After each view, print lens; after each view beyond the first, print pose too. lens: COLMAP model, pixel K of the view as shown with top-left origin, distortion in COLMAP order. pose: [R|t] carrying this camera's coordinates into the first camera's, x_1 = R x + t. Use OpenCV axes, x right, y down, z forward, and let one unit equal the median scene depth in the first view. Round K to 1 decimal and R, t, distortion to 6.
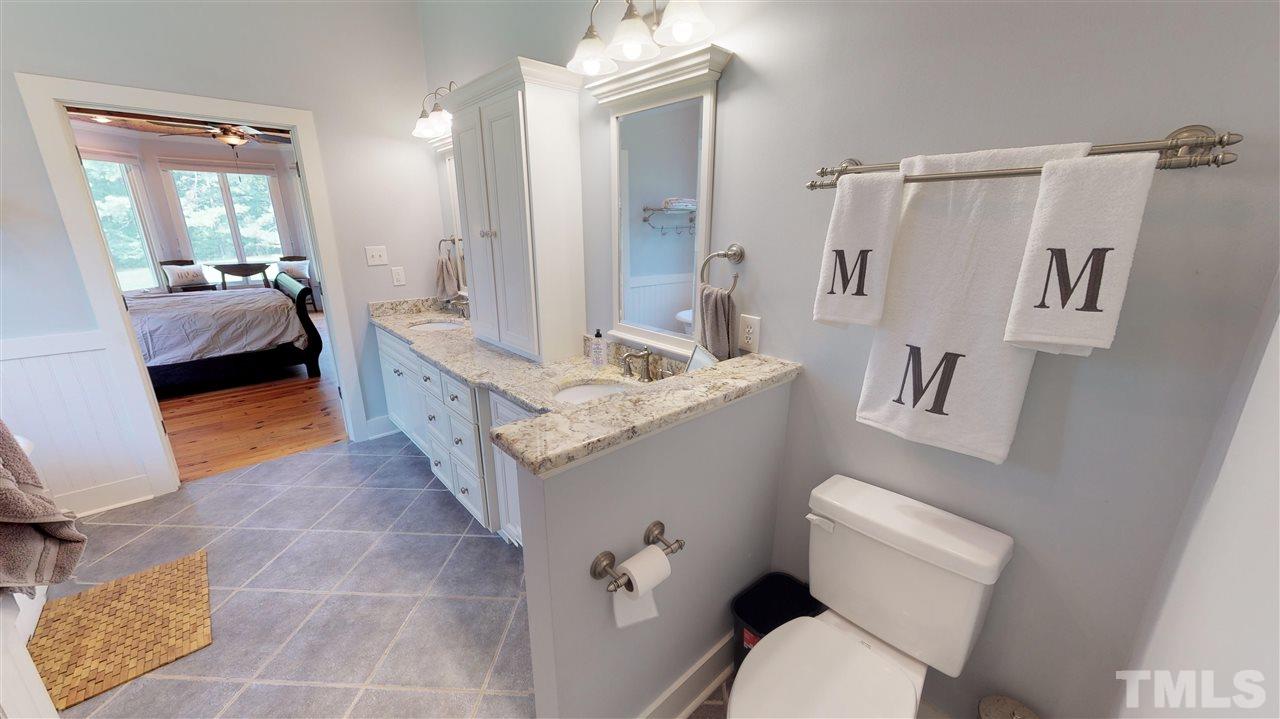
lens RADIAL K [[468.7, 0, 645.2], [0, 468.7, 360.8], [0, 0, 1]] dist [0.003569, 0.000058]
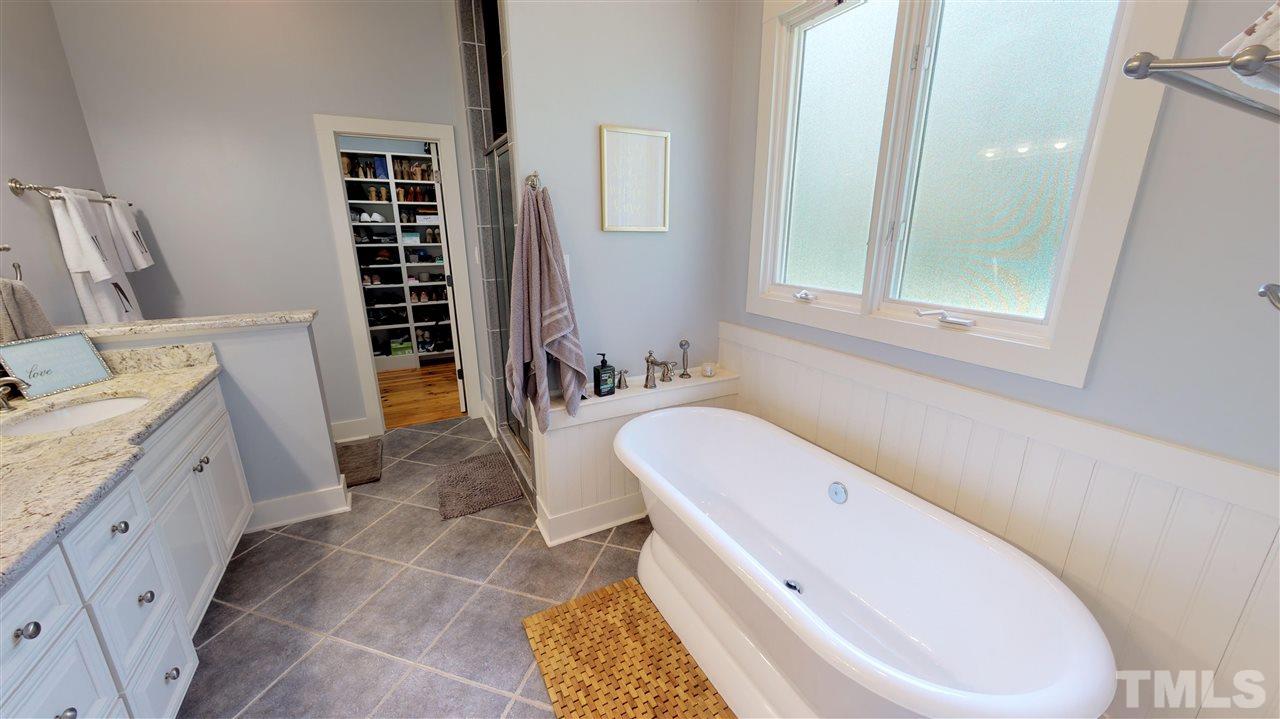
lens RADIAL K [[468.7, 0, 651.1], [0, 468.7, 356.0], [0, 0, 1]] dist [0.003569, 0.000058]
pose [[-0.971100, -0.052303, 0.232871, -1.328103], [0.080455, 0.846849, 0.525712, -0.398770], [-0.224703, 0.529255, -0.818167, 1.388420]]
